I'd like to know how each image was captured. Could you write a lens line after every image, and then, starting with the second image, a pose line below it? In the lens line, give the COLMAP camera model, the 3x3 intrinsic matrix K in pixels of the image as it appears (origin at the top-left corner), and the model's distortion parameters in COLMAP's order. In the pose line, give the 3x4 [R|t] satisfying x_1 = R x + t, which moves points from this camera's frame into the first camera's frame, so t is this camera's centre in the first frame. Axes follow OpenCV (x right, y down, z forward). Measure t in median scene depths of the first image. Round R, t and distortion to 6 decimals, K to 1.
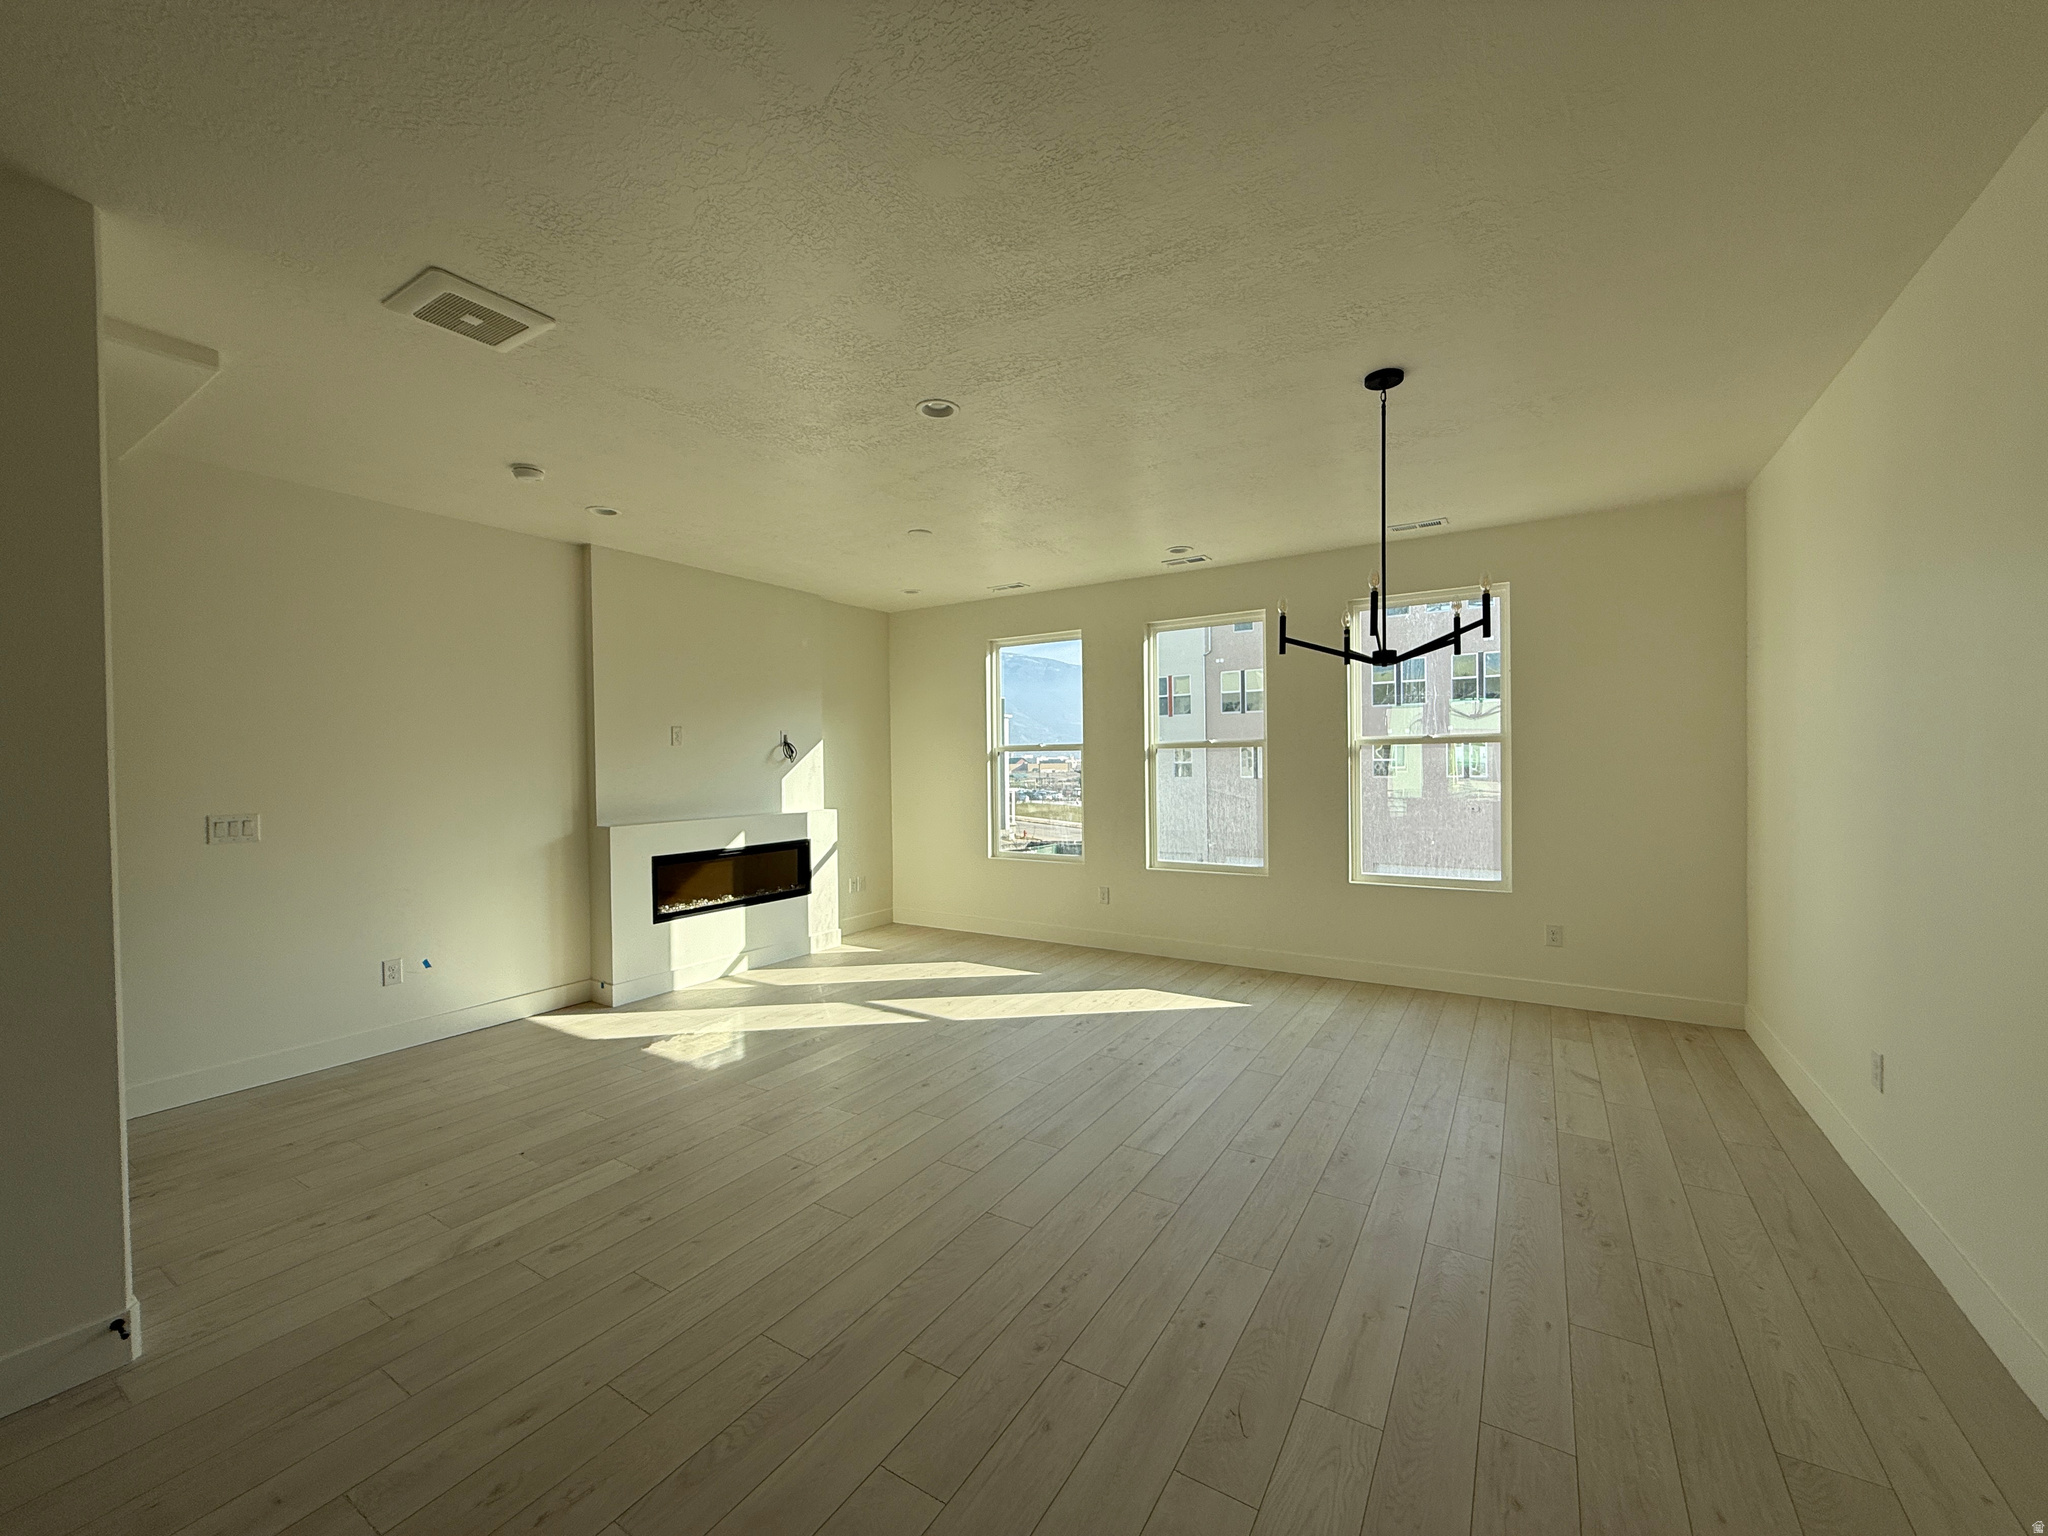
lens RADIAL K [[810.5, 0, 1020.8], [0, 810.5, 768.8], [0, 0, 1]] dist [0.000075, 0.000202]
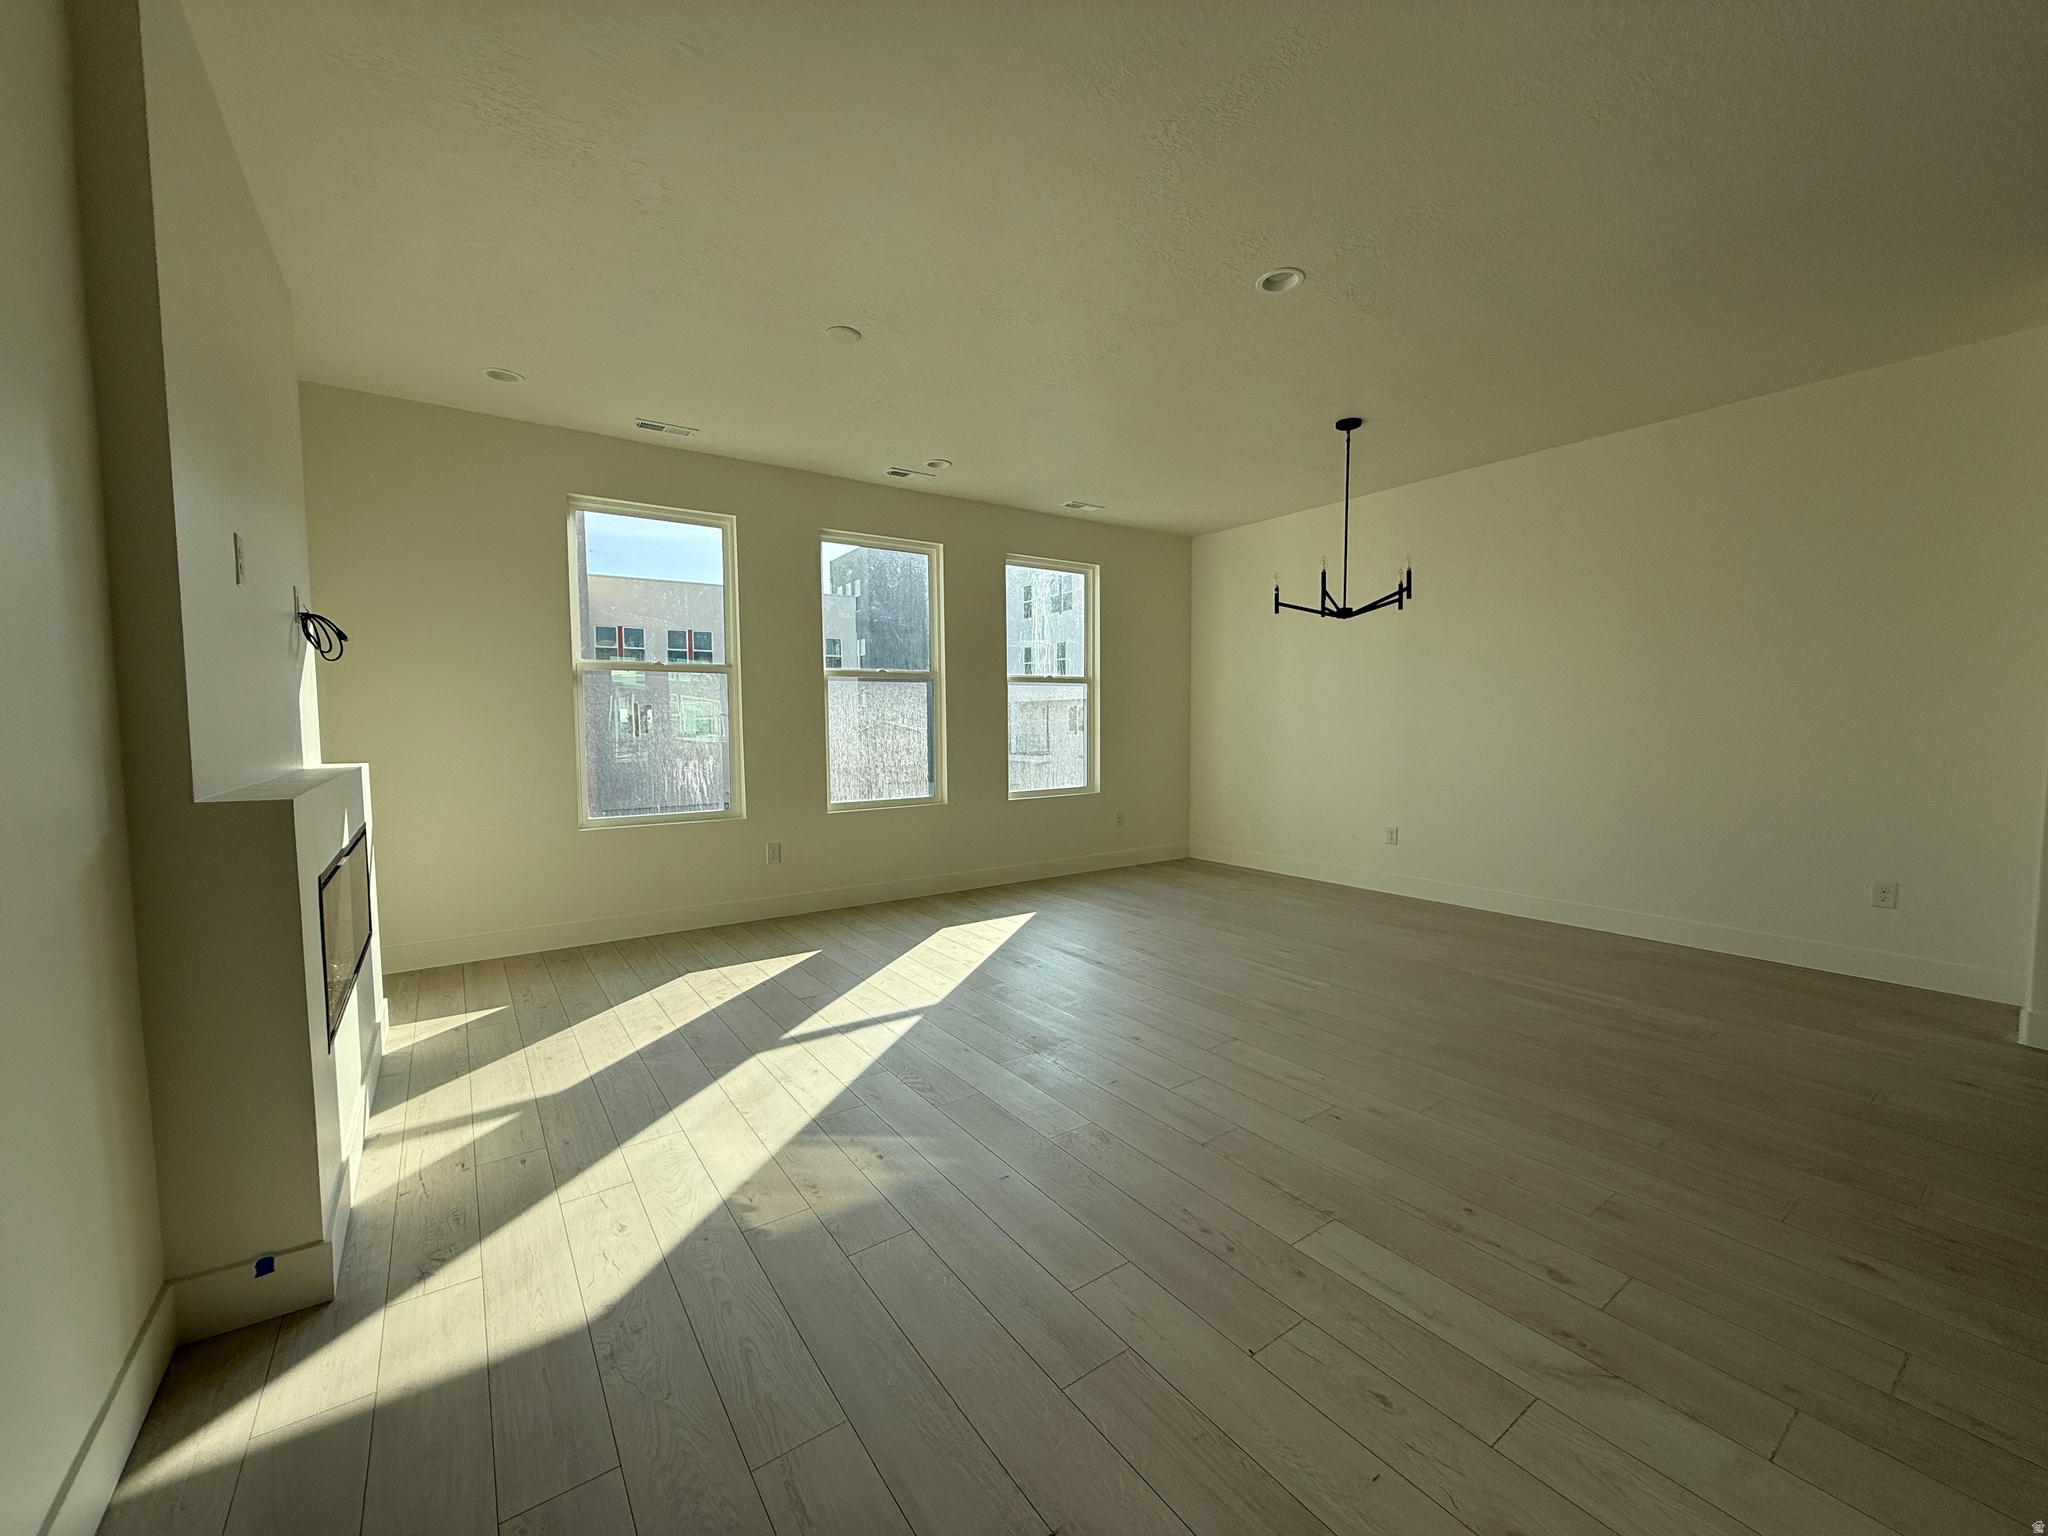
lens RADIAL K [[808.6, 0, 1012.5], [0, 808.6, 777.1], [0, 0, 1]] dist [-0.003432, -0.000360]
pose [[0.385334, -0.056797, 0.921028, -0.701427], [0.008394, 0.998278, 0.058049, 0.043527], [-0.922739, -0.014637, 0.385147, 0.585147]]
